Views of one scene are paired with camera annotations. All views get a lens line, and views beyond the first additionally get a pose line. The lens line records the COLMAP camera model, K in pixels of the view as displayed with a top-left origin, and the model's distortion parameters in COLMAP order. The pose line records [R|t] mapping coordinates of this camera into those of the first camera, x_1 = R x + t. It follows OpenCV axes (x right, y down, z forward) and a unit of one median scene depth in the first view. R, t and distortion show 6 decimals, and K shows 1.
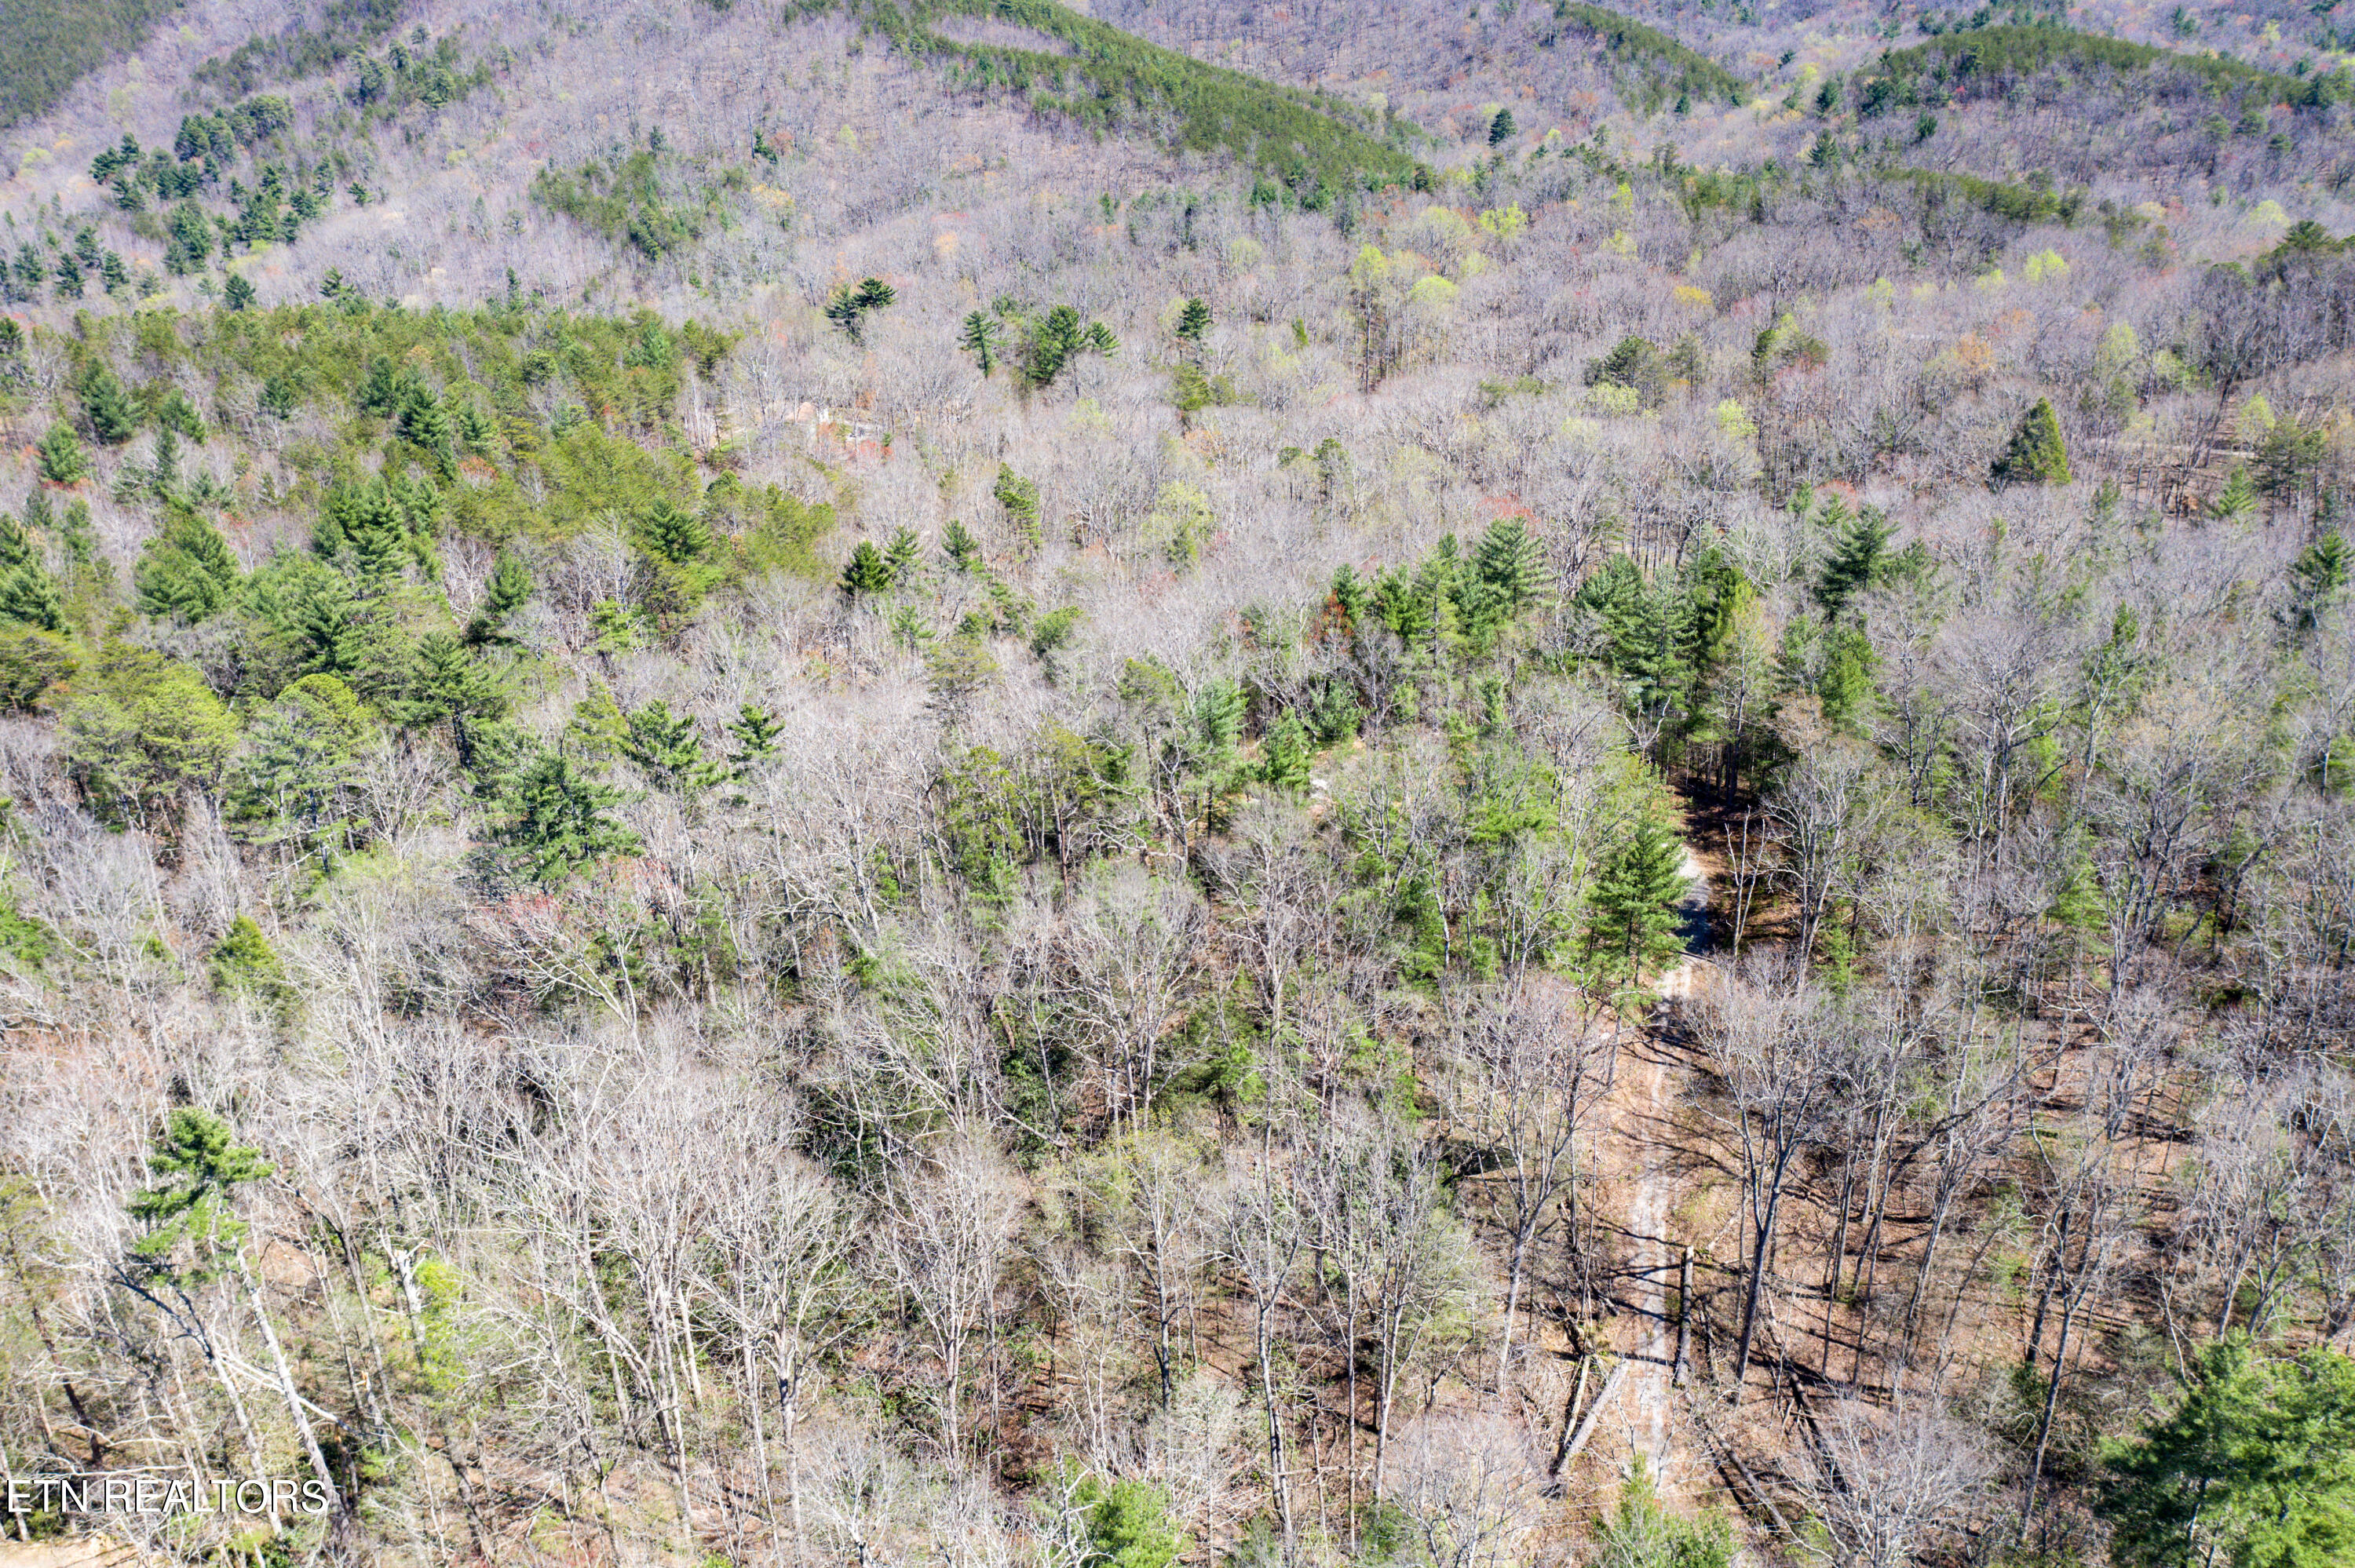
lens RADIAL K [[1861.6, 0, 1175.0], [0, 1861.6, 779.7], [0, 0, 1]] dist [-0.012509, 0.008278]
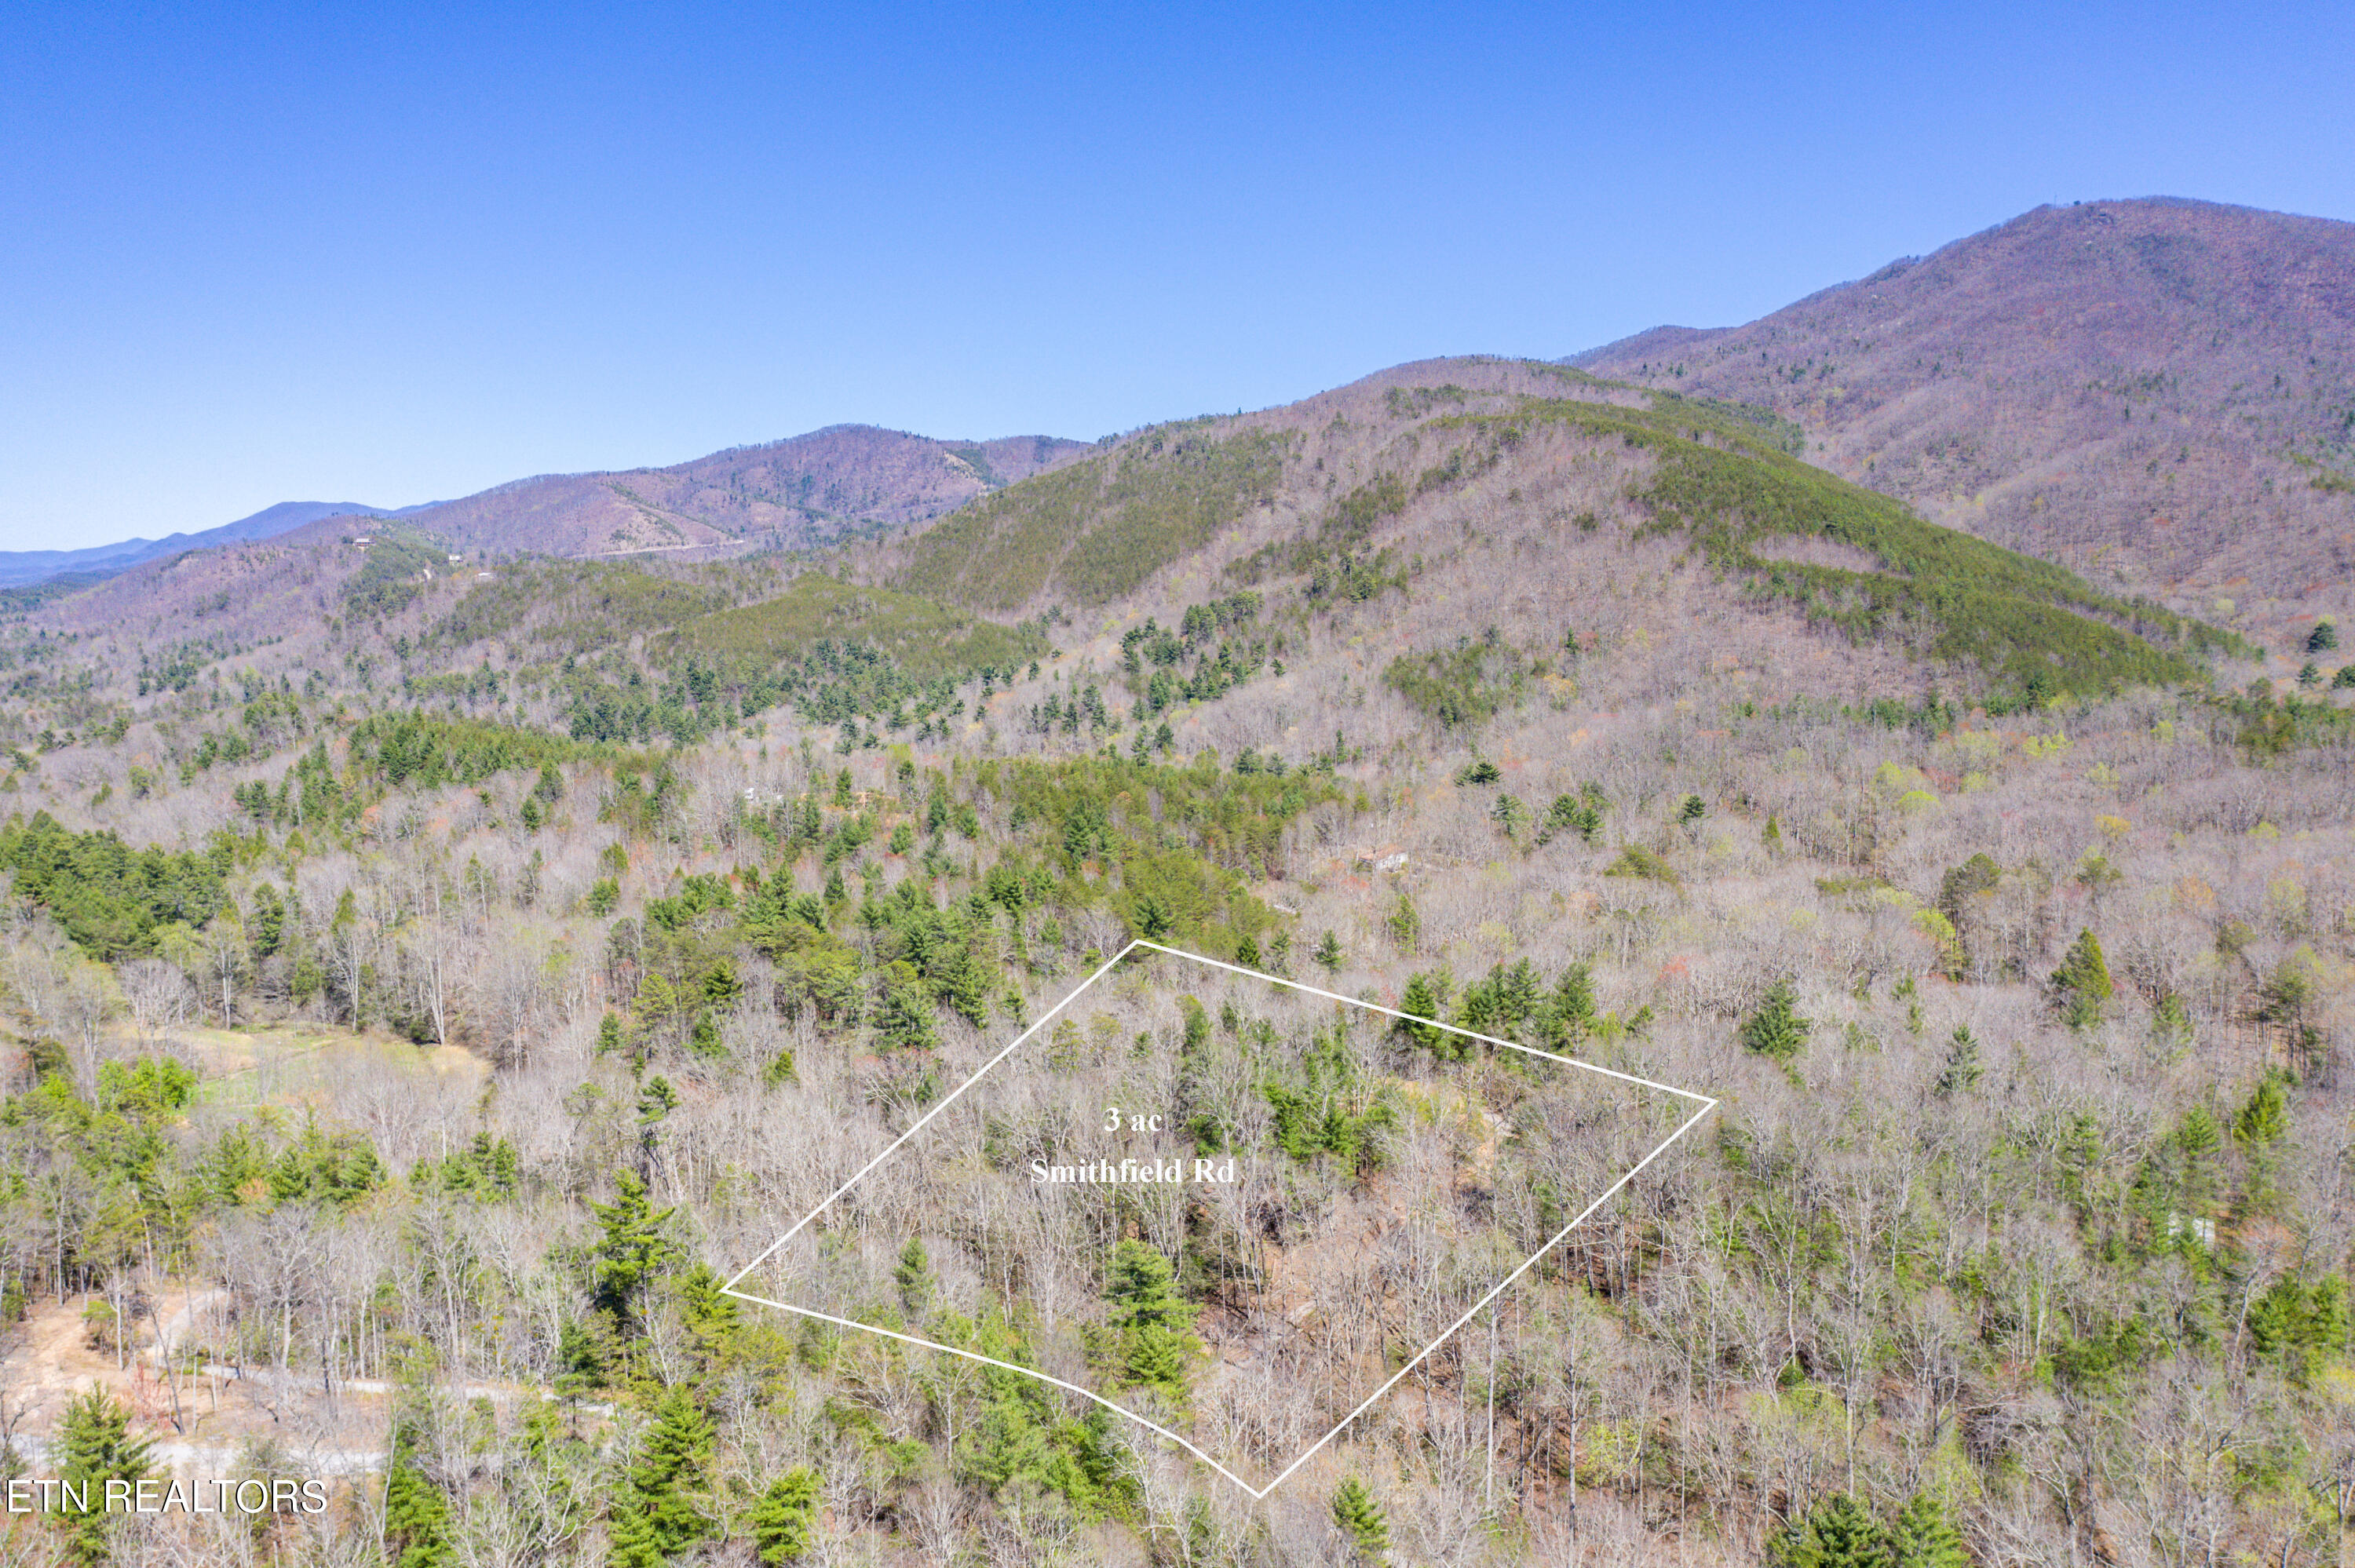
lens RADIAL K [[1861.6, 0, 1169.8], [0, 1861.6, 787.8], [0, 0, 1]] dist [-0.012509, 0.008278]
pose [[0.850002, 0.068836, -0.522263, 0.361063], [-0.184154, 0.967701, -0.172171, 0.023492], [0.493542, 0.242523, 0.835224, -0.244656]]
